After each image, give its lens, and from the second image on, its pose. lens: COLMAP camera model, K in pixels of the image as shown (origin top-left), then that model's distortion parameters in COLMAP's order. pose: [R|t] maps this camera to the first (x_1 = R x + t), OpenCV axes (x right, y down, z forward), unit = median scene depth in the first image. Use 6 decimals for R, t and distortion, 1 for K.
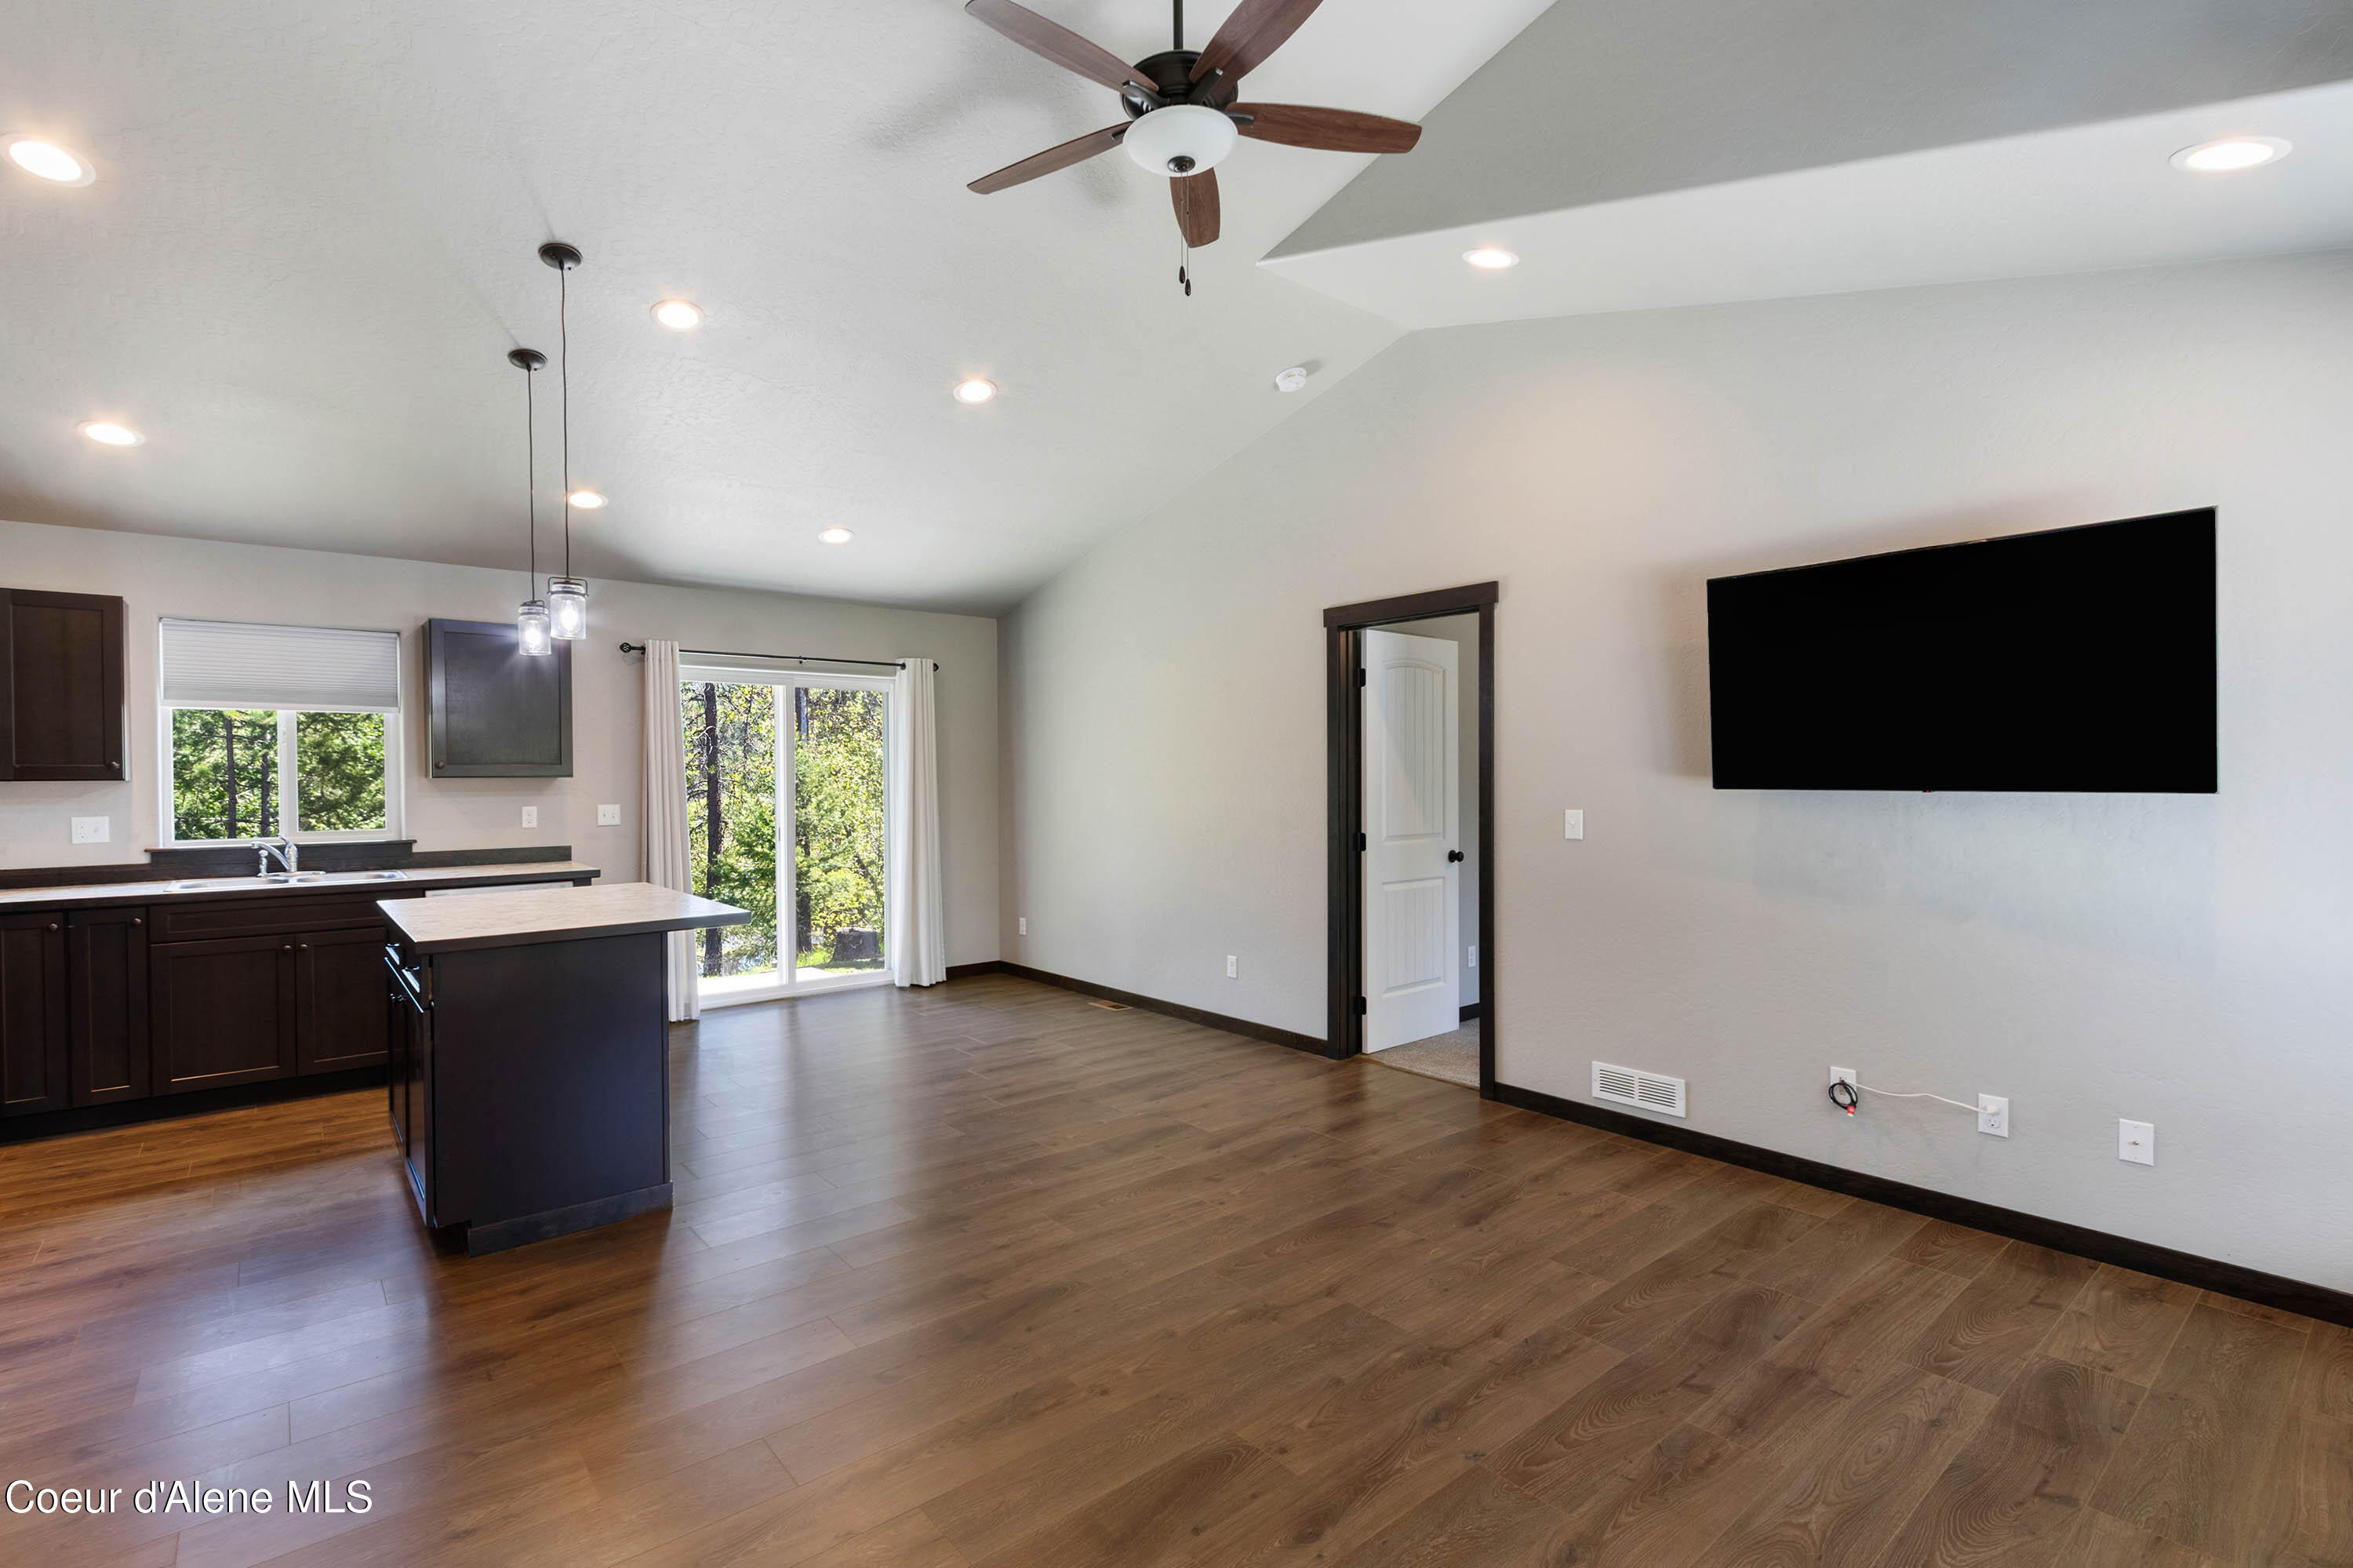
lens RADIAL K [[1093.8, 0, 1176.5], [0, 1093.8, 784.0], [0, 0, 1]] dist [-0.000675, 0.000045]
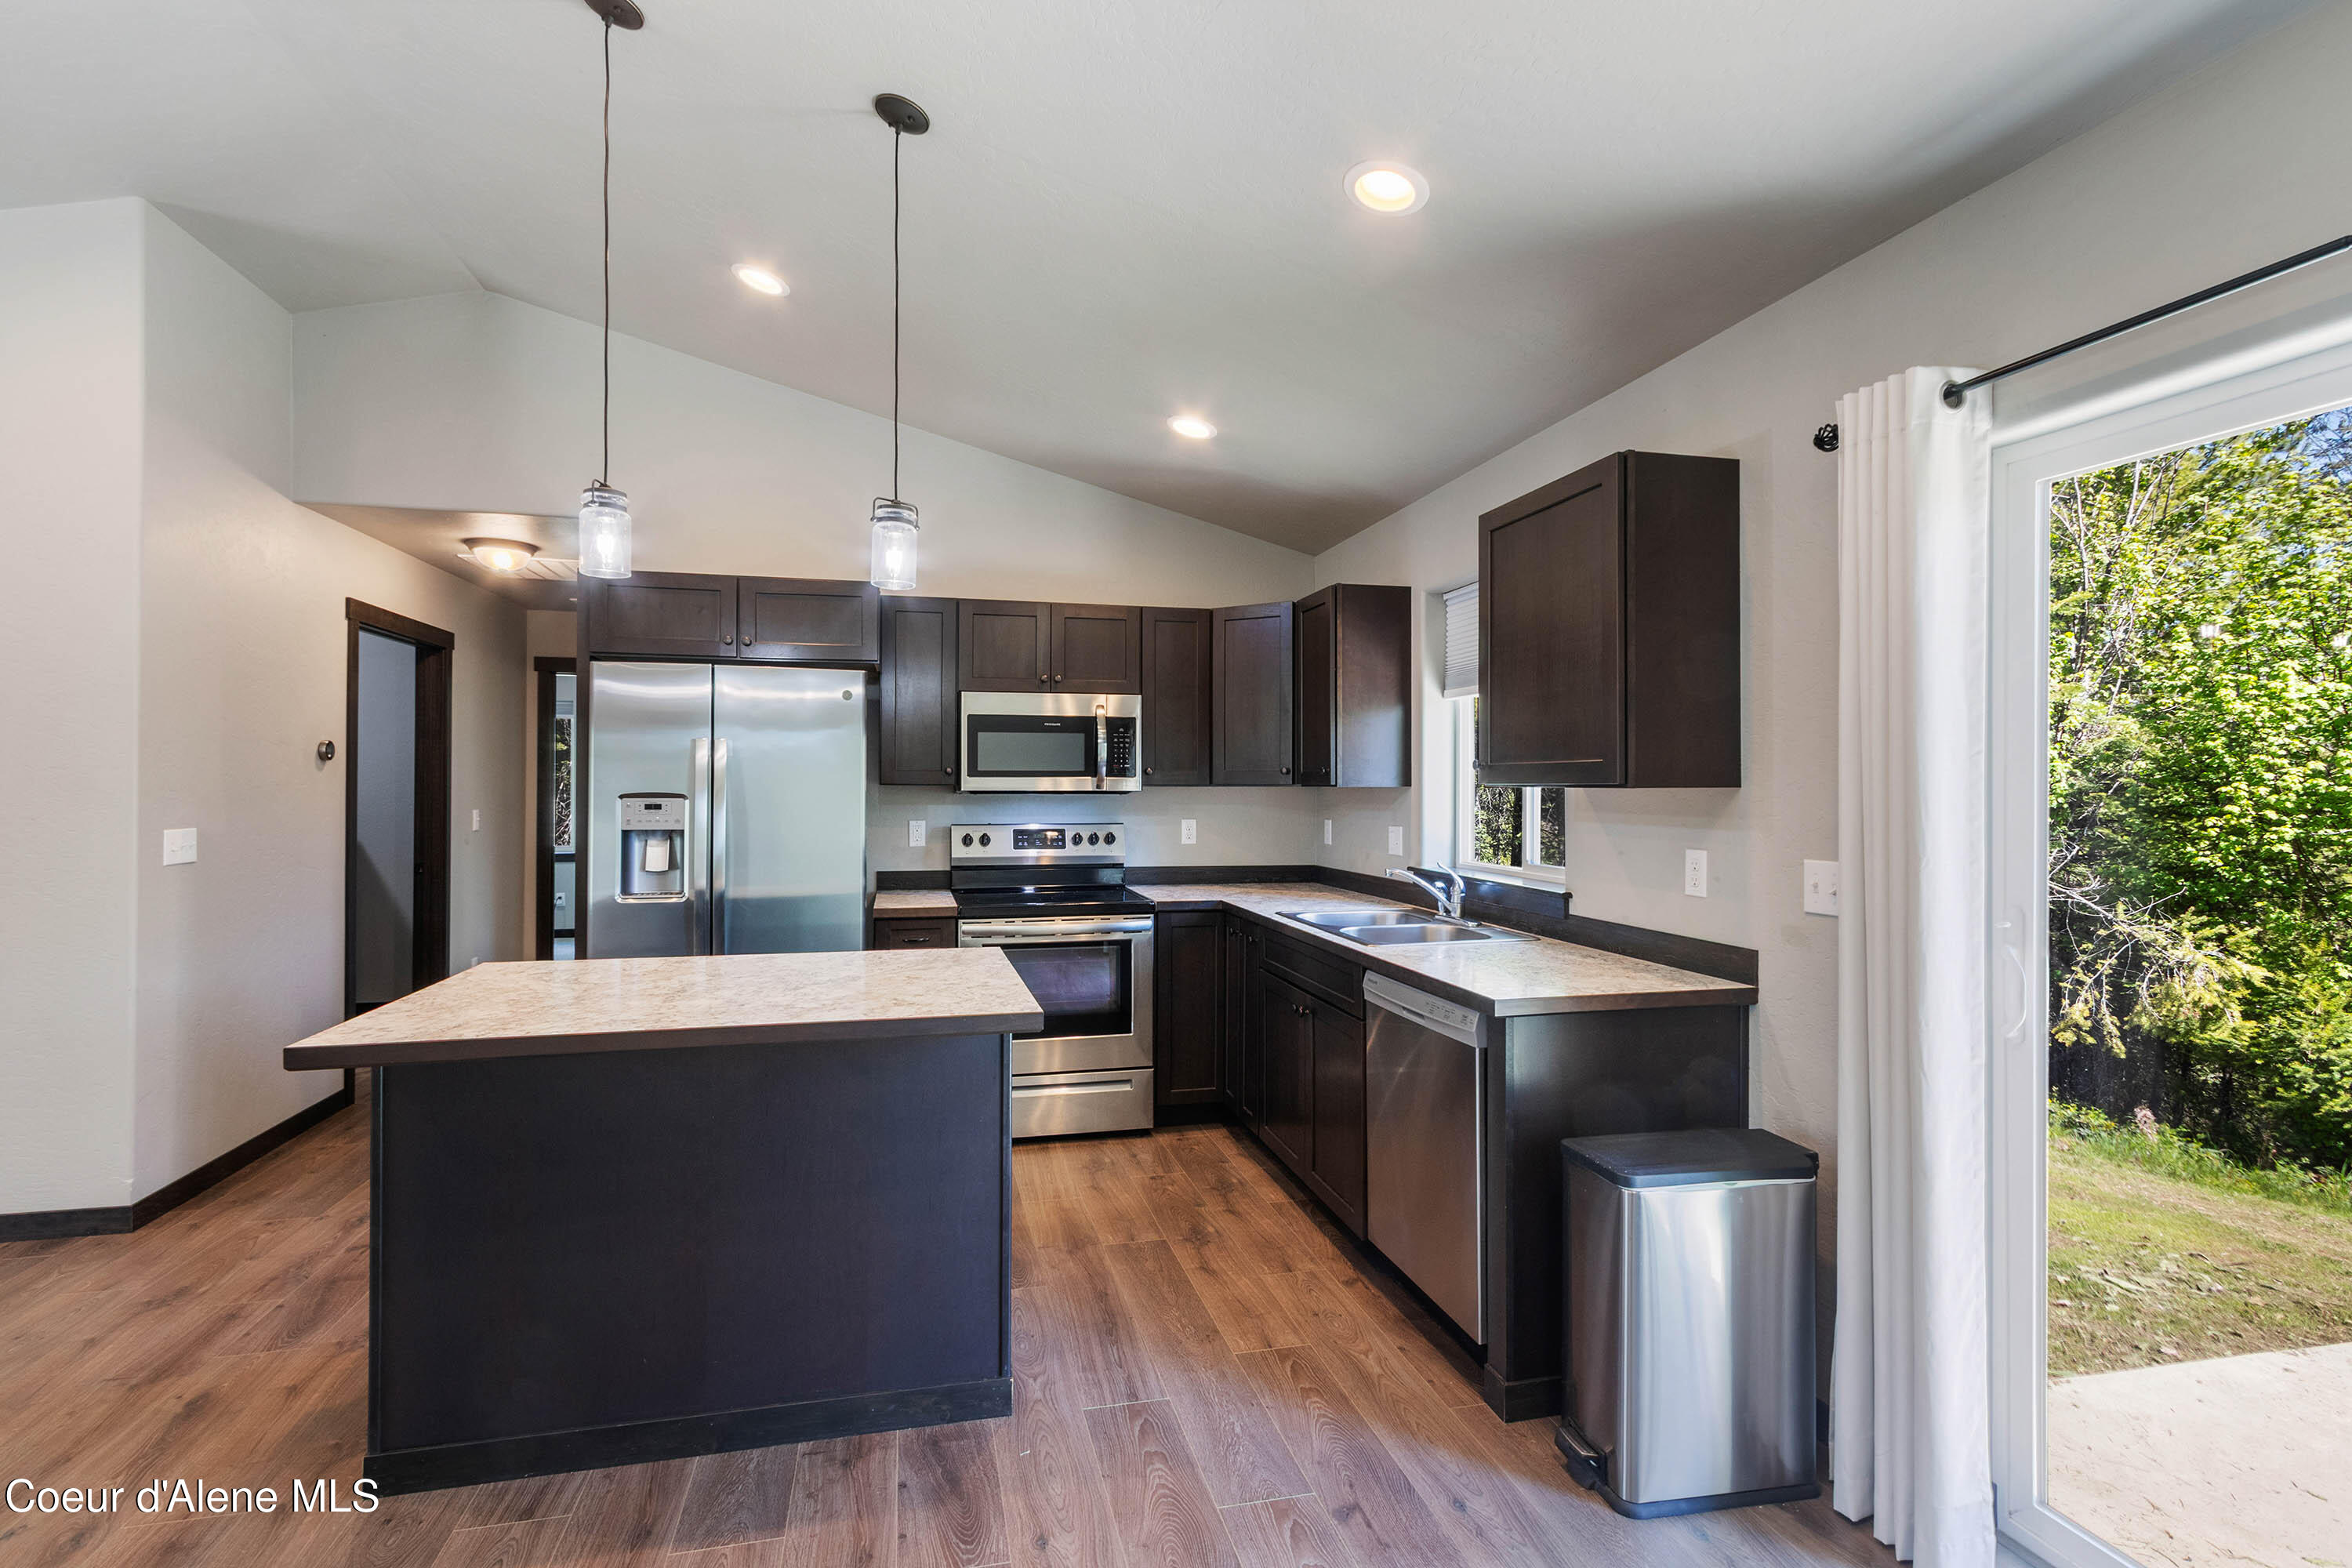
lens RADIAL K [[1093.3, 0, 1176.0], [0, 1093.3, 784.0], [0, 0, 1]] dist [-0.000675, 0.000045]
pose [[-0.446098, 0.001924, -0.894982, -0.080571], [-0.013036, 0.999878, 0.008647, -0.009494], [0.894889, 0.015525, -0.446018, 1.070488]]
